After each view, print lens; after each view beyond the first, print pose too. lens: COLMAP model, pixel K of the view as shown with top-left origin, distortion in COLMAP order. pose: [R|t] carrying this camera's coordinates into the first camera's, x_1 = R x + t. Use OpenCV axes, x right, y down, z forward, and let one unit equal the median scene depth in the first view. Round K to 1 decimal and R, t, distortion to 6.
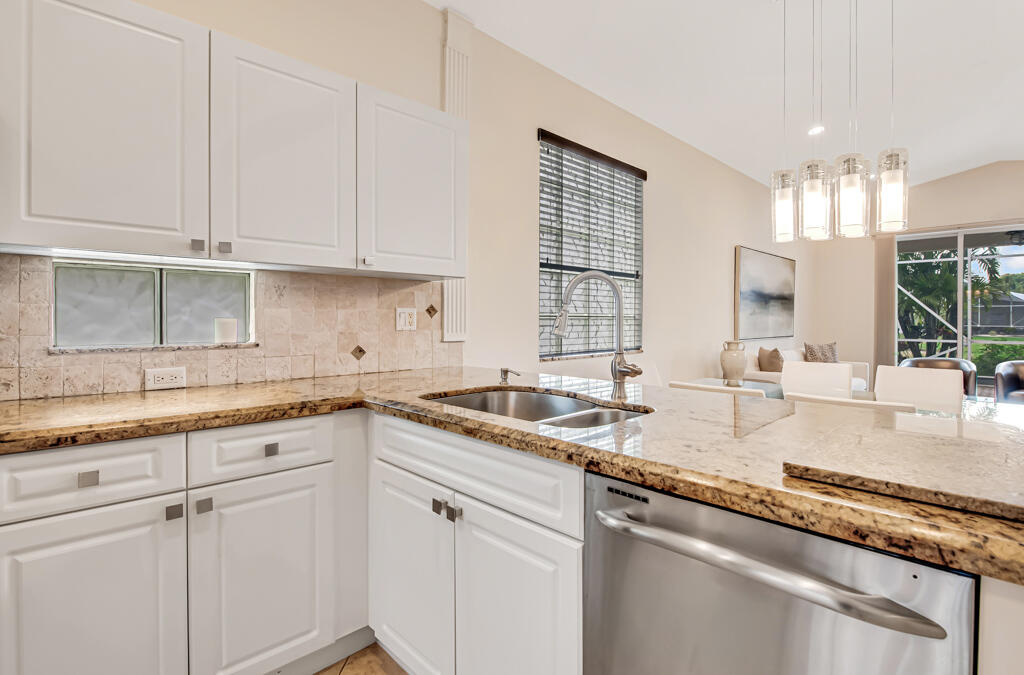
lens RADIAL K [[493.2, 0, 549.3], [0, 493.2, 322.7], [0, 0, 1]] dist [-0.016952, 0.000844]
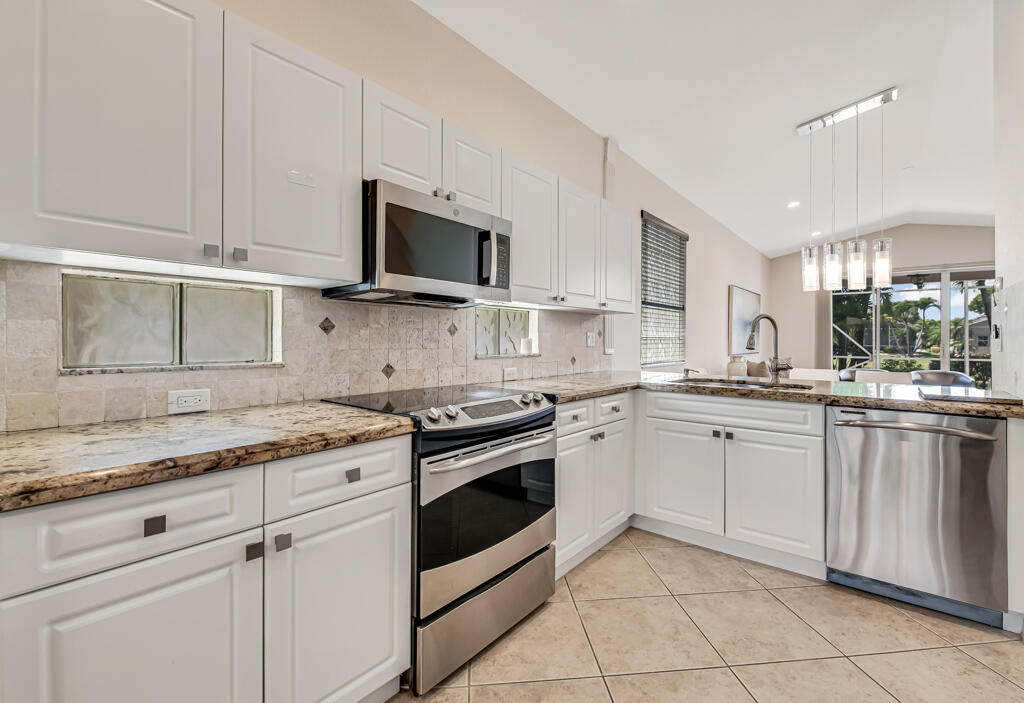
lens RADIAL K [[470.7, 0, 520.1], [0, 470.7, 331.2], [0, 0, 1]] dist [-0.005008, -0.004768]
pose [[0.994908, 0.005411, 0.100642, -0.840711], [-0.003144, 0.999738, -0.022668, 0.001861], [-0.100738, 0.022236, 0.994664, -0.572510]]
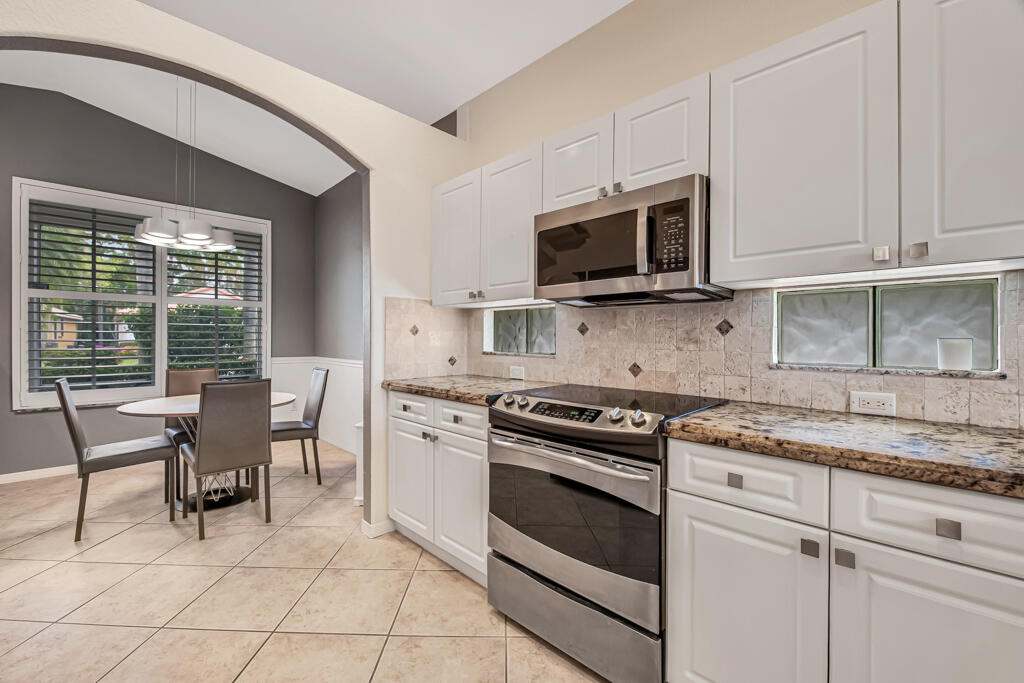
lens RADIAL K [[417.7, 0, 501.1], [0, 417.7, 339.5], [0, 0, 1]] dist [-0.014861, -0.001886]
pose [[-0.027994, 0.000663, -0.999608, 0.018865], [-0.011319, 0.999935, 0.000980, -0.000942], [0.999544, 0.011342, -0.027985, 0.287188]]
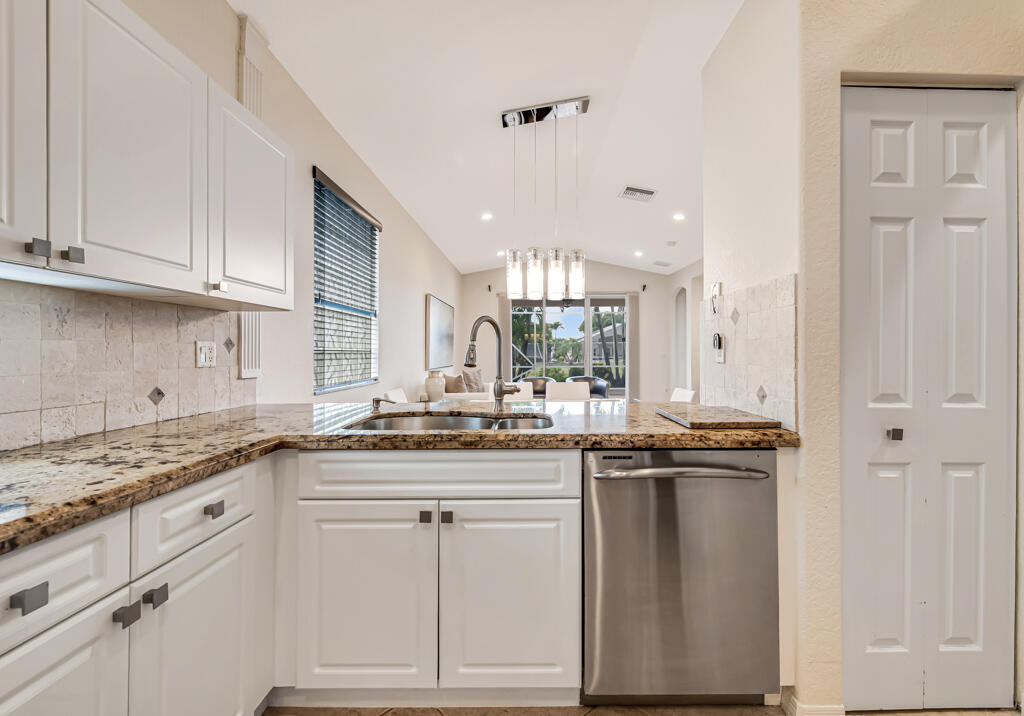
lens RADIAL K [[435.7, 0, 529.8], [0, 435.7, 352.4], [0, 0, 1]] dist [-0.006314, -0.001692]
pose [[0.721358, -0.003744, 0.692552, -0.520623], [0.010055, 0.999937, -0.005068, -0.000864], [-0.692489, 0.010619, 0.721350, 0.067560]]
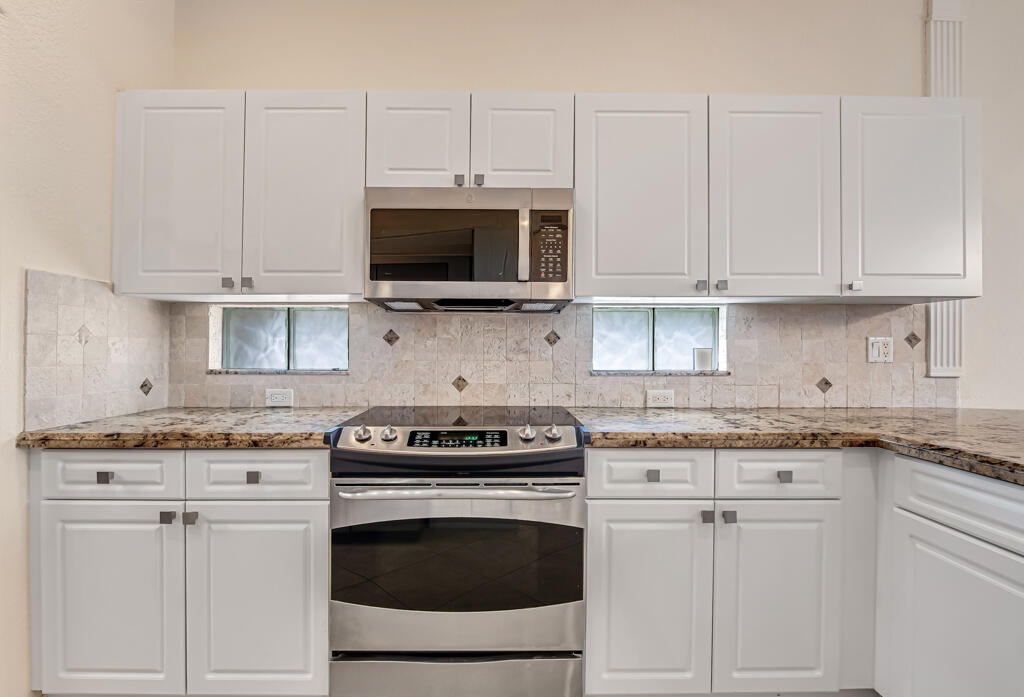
lens RADIAL K [[470.7, 0, 501.2], [0, 470.7, 348.3], [0, 0, 1]] dist [-0.005008, -0.004768]
pose [[0.697405, -0.002540, -0.716673, -0.207871], [-0.004696, 0.999956, -0.008114, 0.000607], [0.716662, 0.009024, 0.697363, -0.085942]]
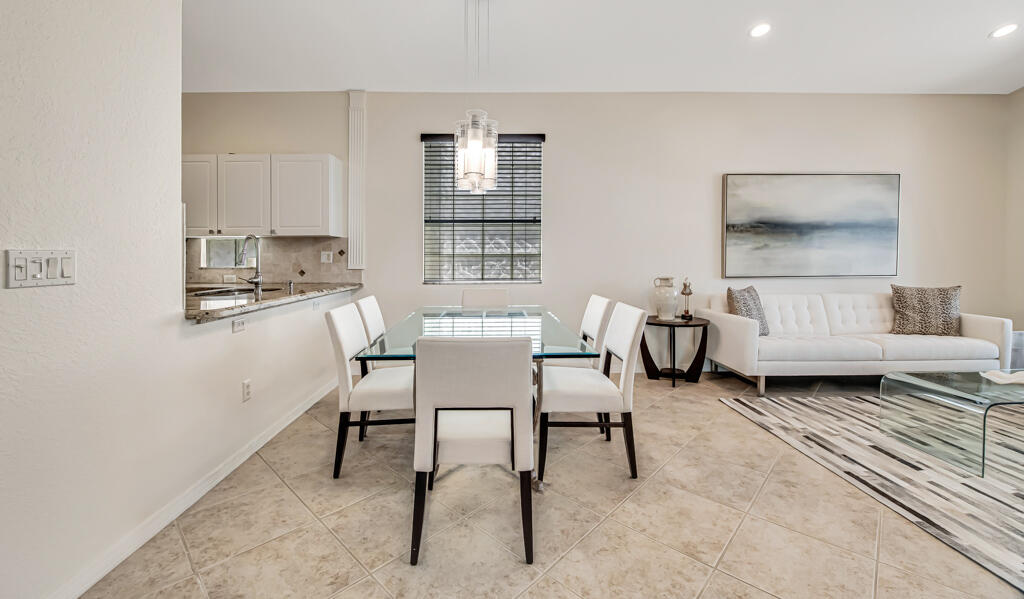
lens RADIAL K [[424.5, 0, 499.2], [0, 424.5, 259.2], [0, 0, 1]] dist [-0.019336, -0.001151]
pose [[0.693317, -0.003490, -0.720624, 1.807603], [0.001883, 0.999994, -0.003032, 0.008629], [0.720630, 0.000746, 0.693319, 0.410146]]
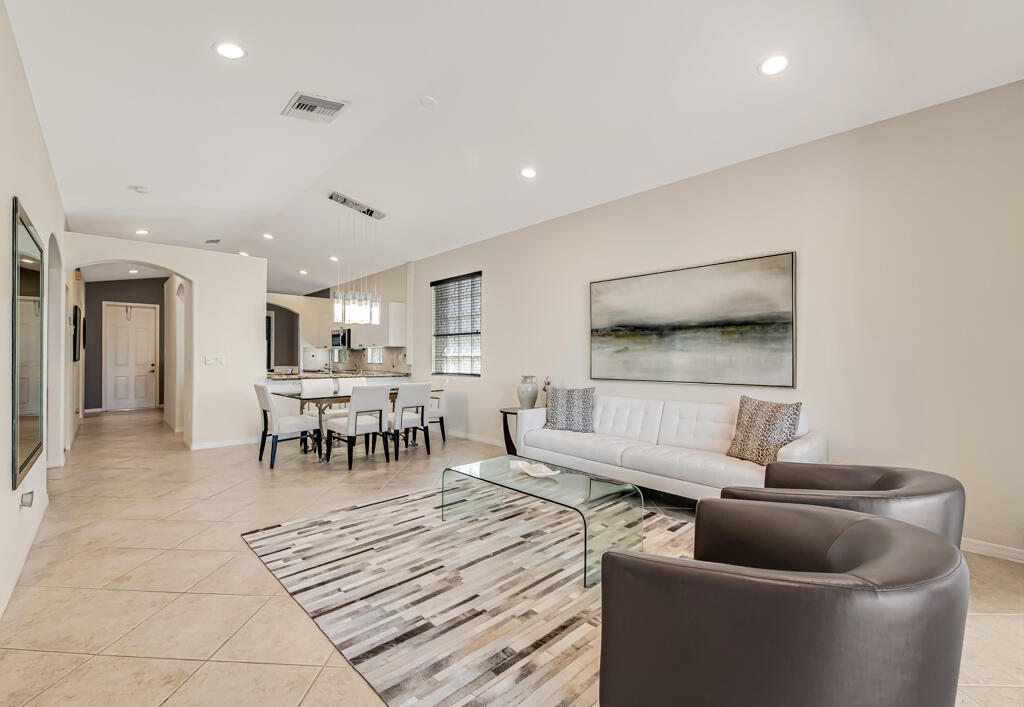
lens RADIAL K [[435.7, 0, 484.3], [0, 435.7, 353.6], [0, 0, 1]] dist [-0.006314, -0.001692]
pose [[-0.096993, -0.013533, -0.995193, 3.511783], [-0.008947, 0.999879, -0.012724, -0.004500], [0.995245, 0.007669, -0.097102, 2.411436]]
